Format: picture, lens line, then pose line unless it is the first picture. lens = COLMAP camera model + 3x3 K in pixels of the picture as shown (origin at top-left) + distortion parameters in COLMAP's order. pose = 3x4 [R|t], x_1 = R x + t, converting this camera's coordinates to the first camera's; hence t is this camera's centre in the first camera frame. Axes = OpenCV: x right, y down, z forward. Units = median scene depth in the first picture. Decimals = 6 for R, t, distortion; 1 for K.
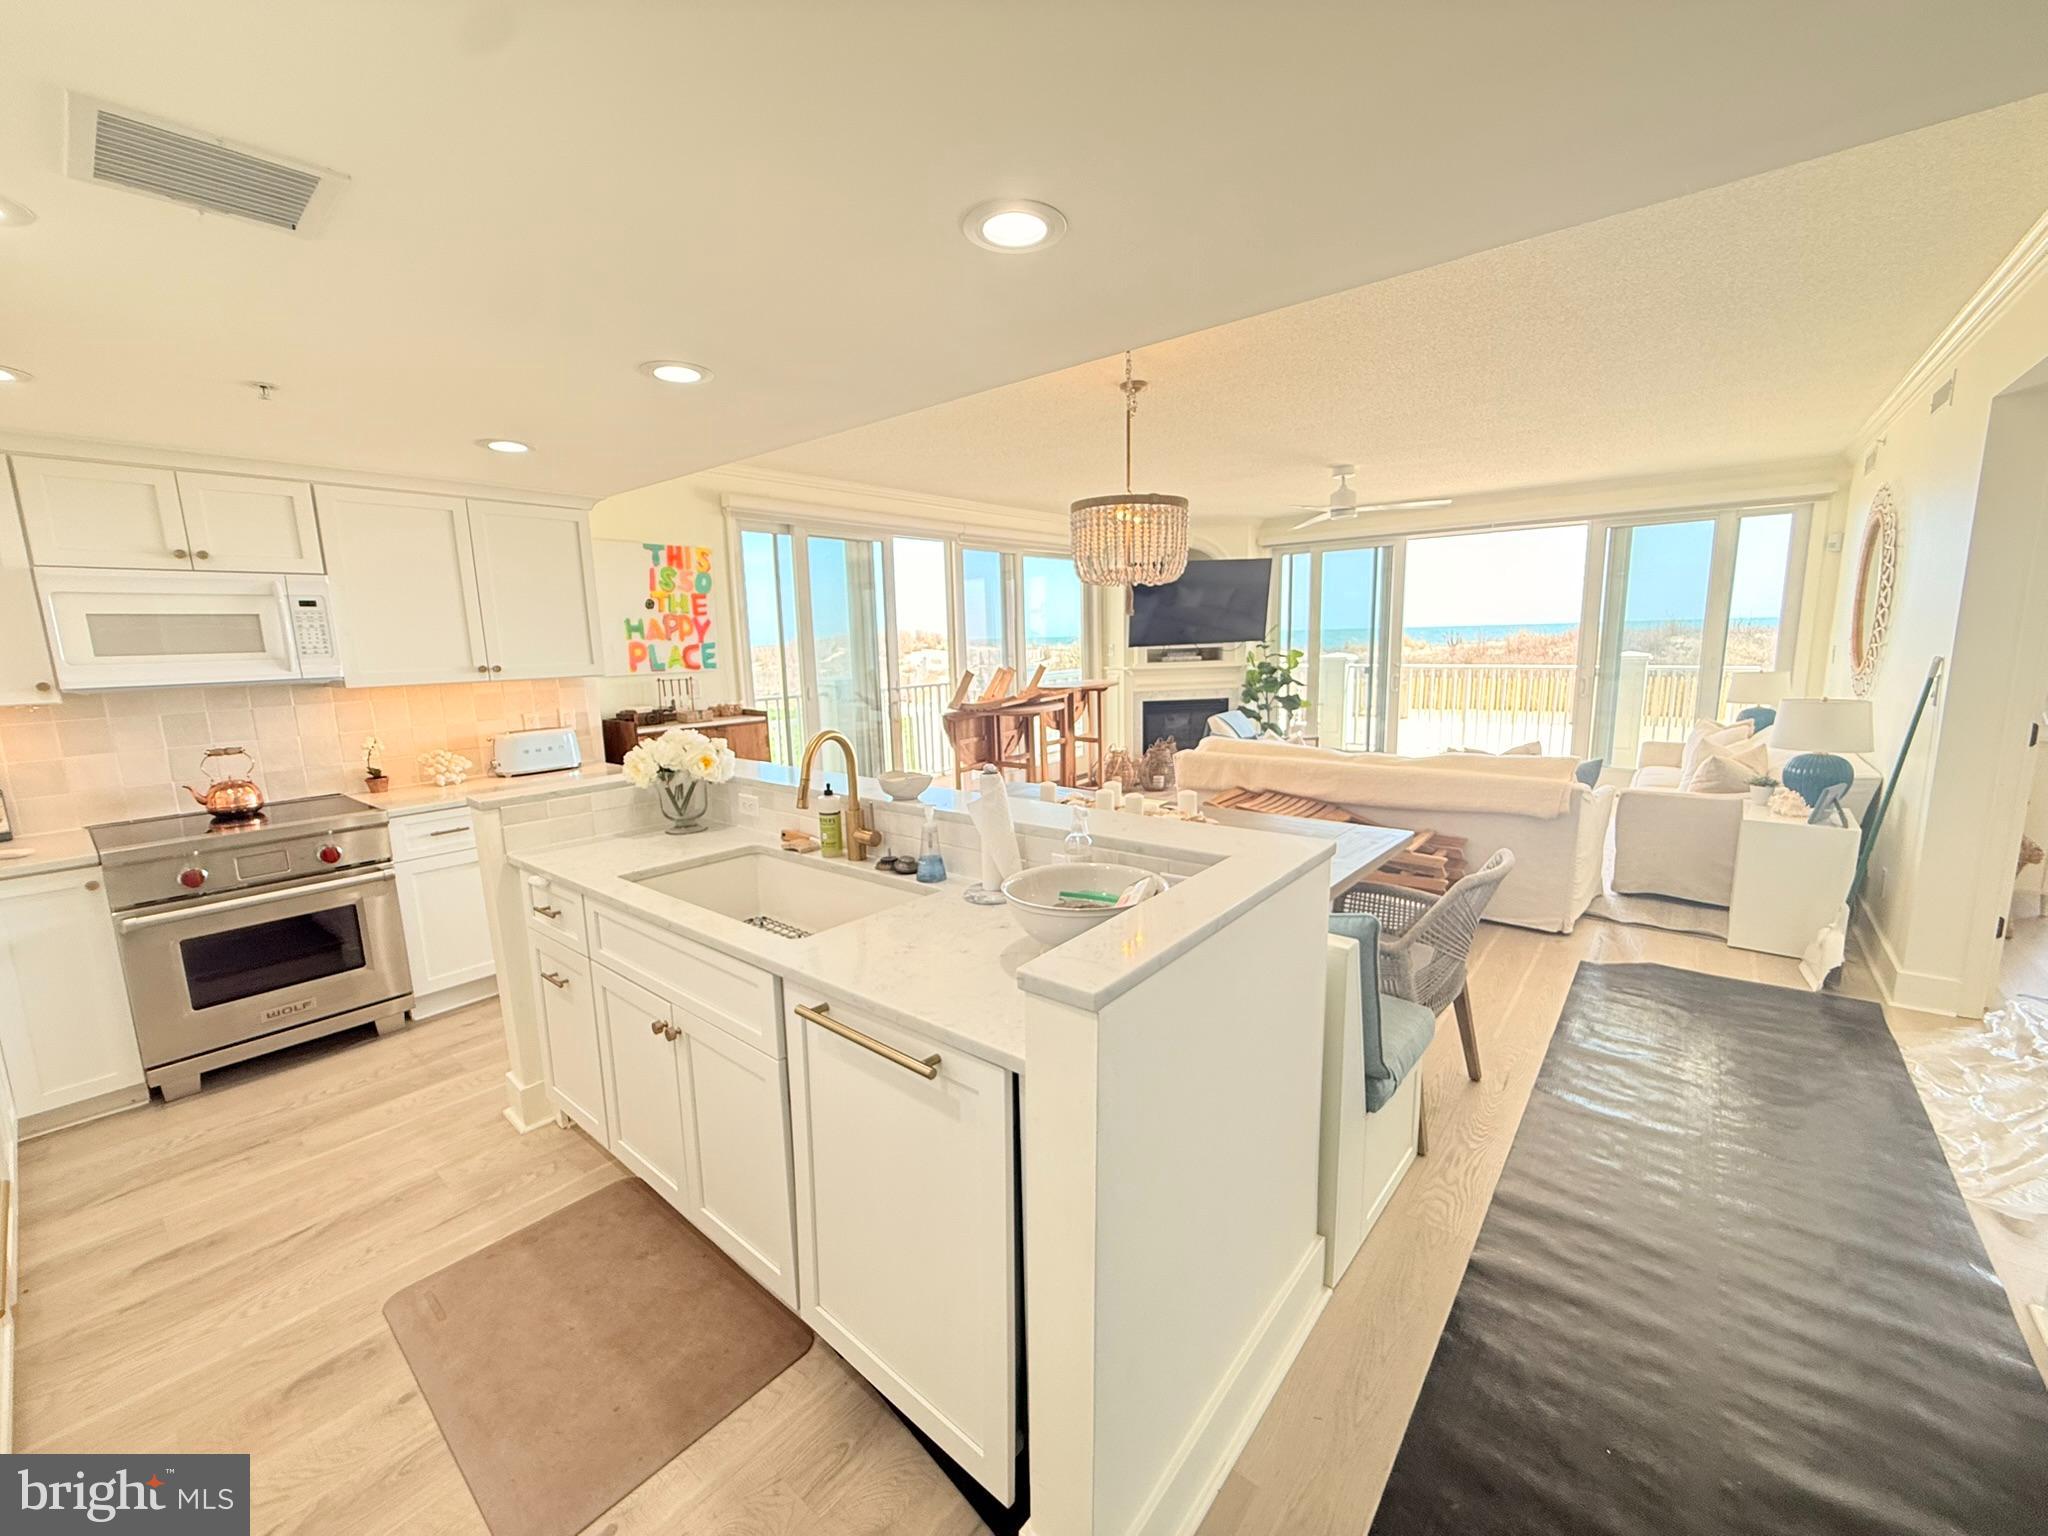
lens RADIAL K [[812.3, 0, 1024.0], [0, 812.3, 768.0], [0, 0, 1]] dist [-0.000609, -0.000052]
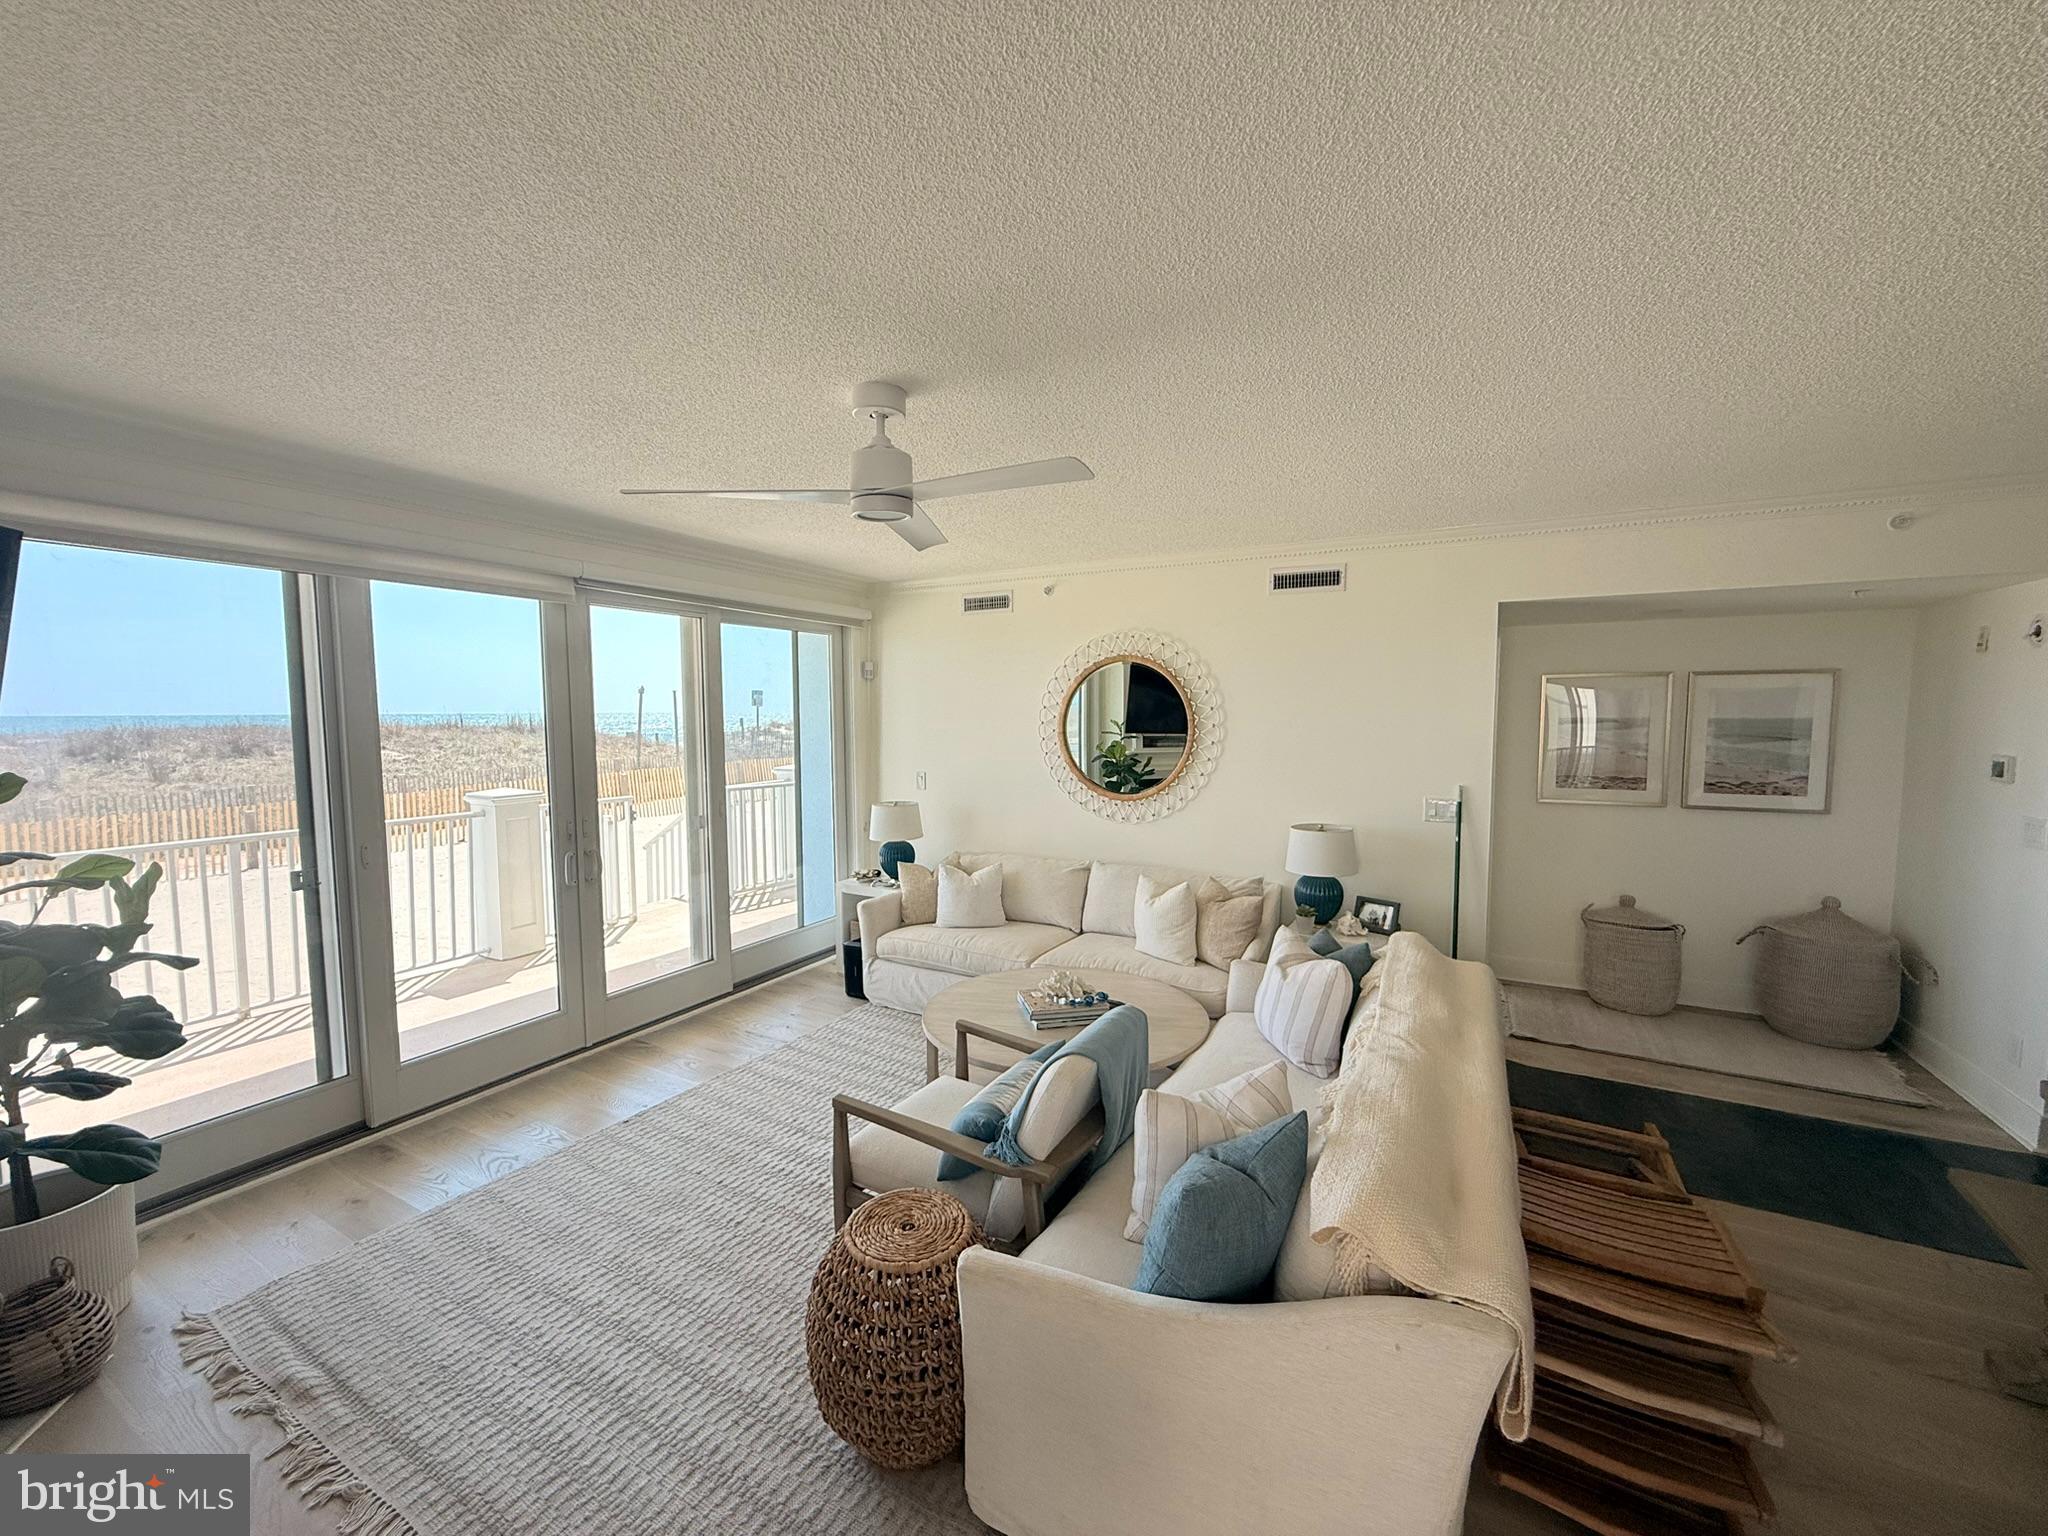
lens RADIAL K [[812.3, 0, 1024.0], [0, 812.3, 768.0], [0, 0, 1]] dist [-0.000609, -0.000052]
pose [[-0.181912, -0.042783, 0.982384, -0.015180], [0.164179, 0.983708, 0.073243, -0.157988], [-0.969512, 0.174610, -0.171924, 0.790459]]
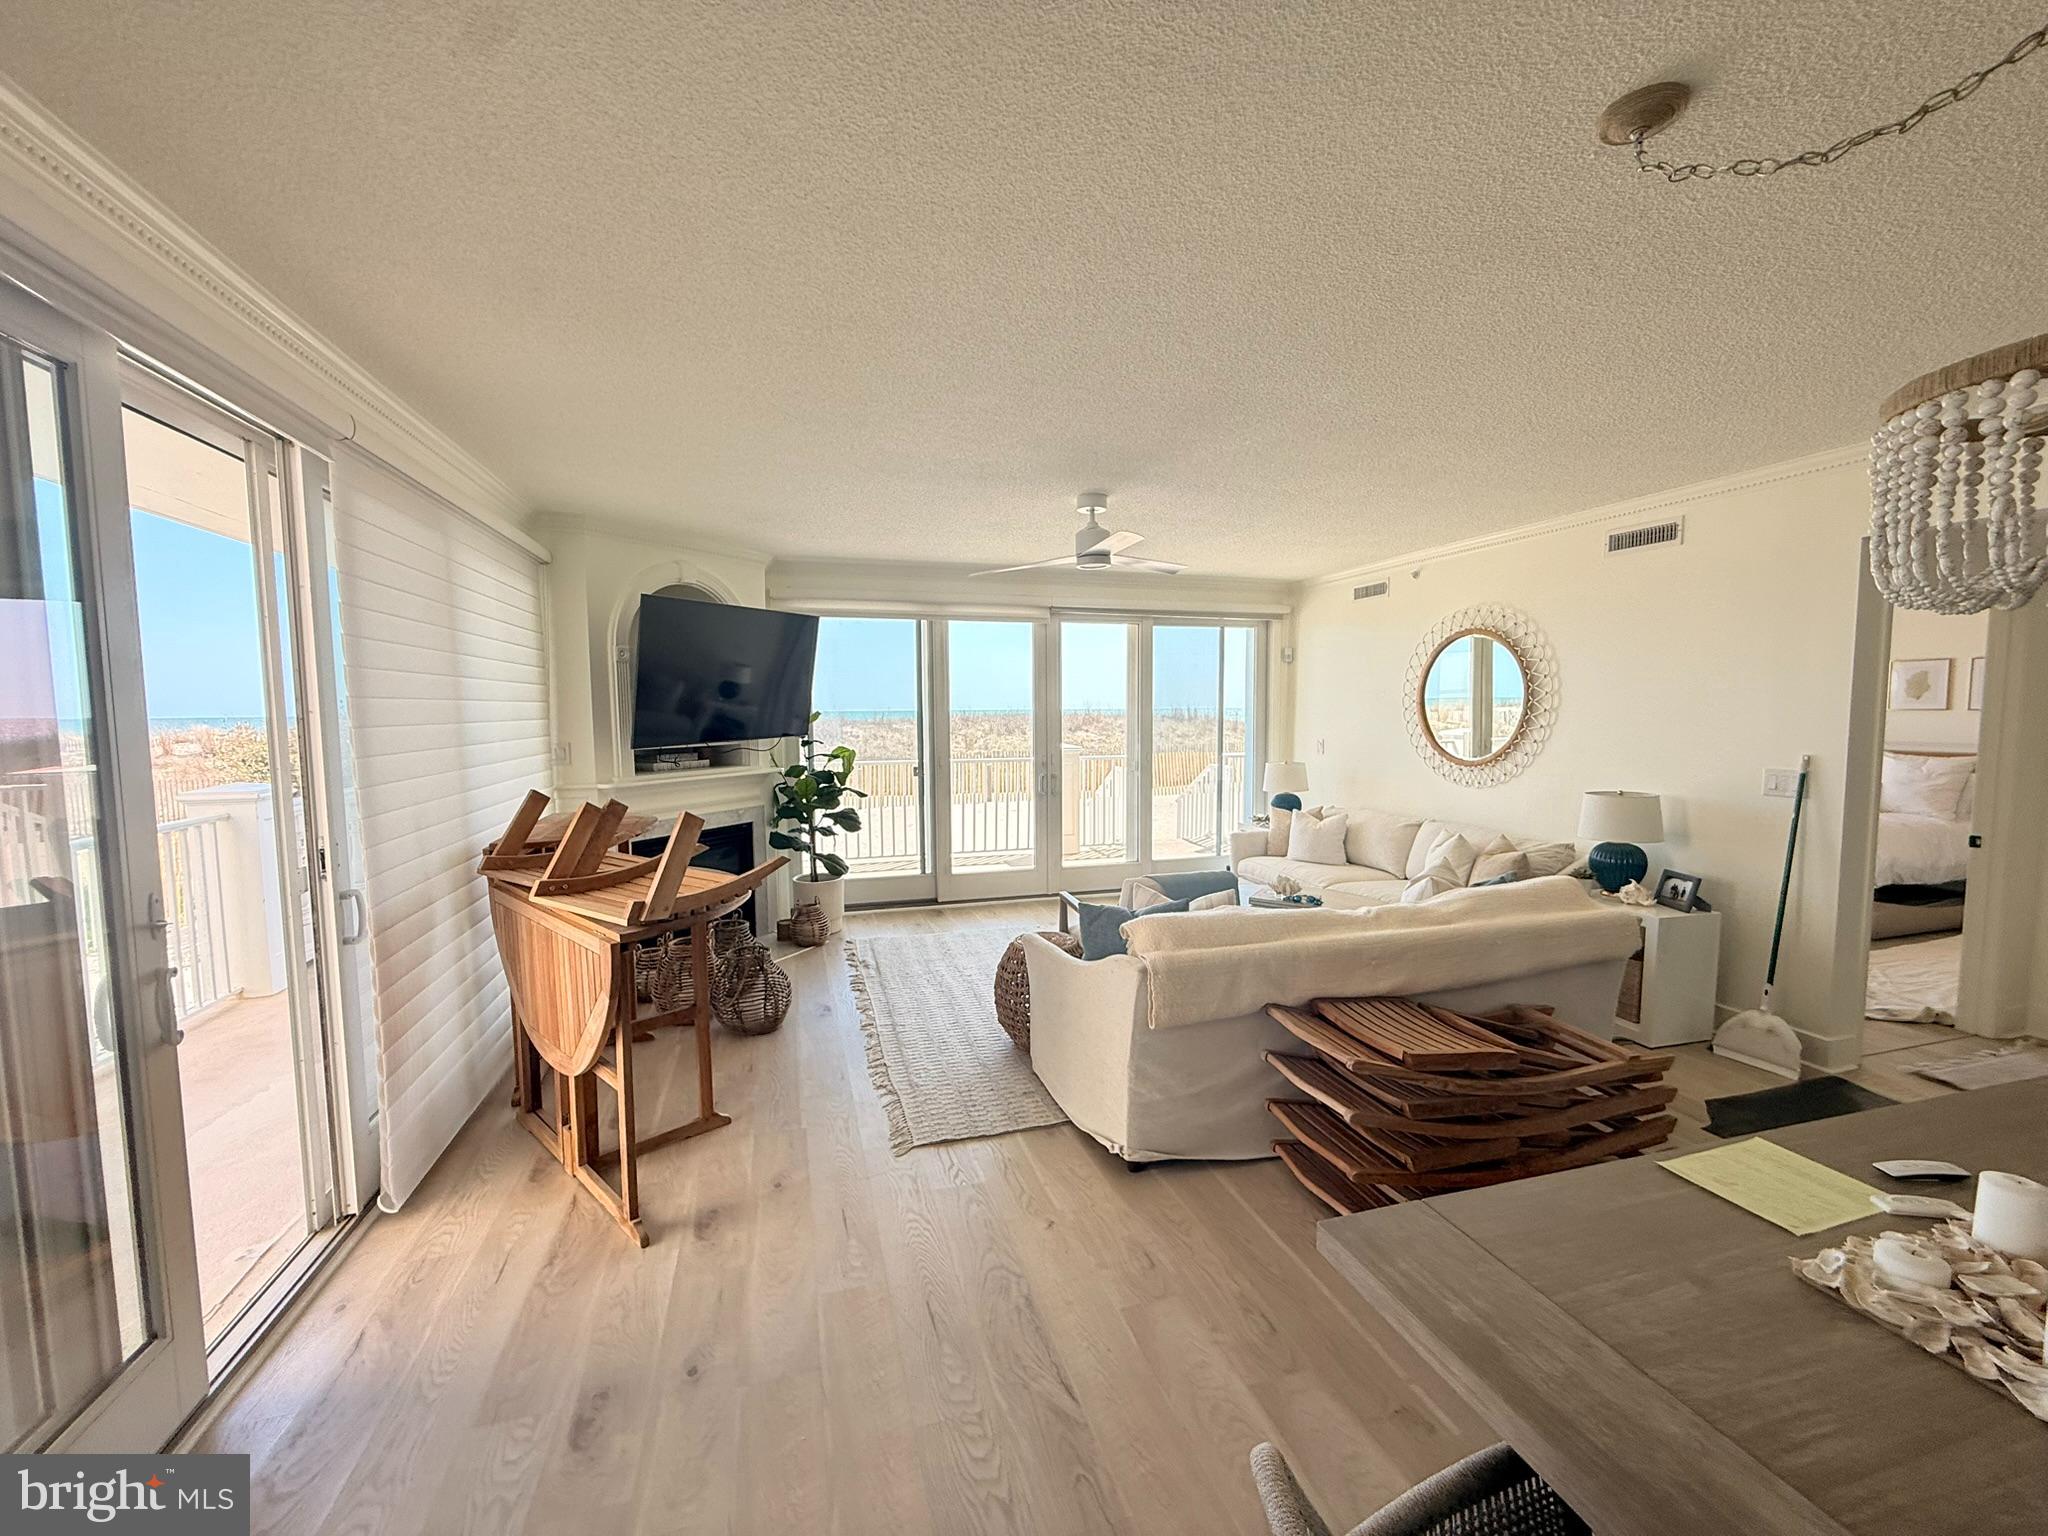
lens RADIAL K [[818.4, 0, 1024.0], [0, 818.4, 768.0], [0, 0, 1]] dist [-0.001102, -0.000137]
pose [[0.561270, -0.038596, 0.826732, -0.183951], [0.124799, 0.991437, -0.038441, -0.088561], [-0.818169, 0.124751, 0.561281, 0.517242]]
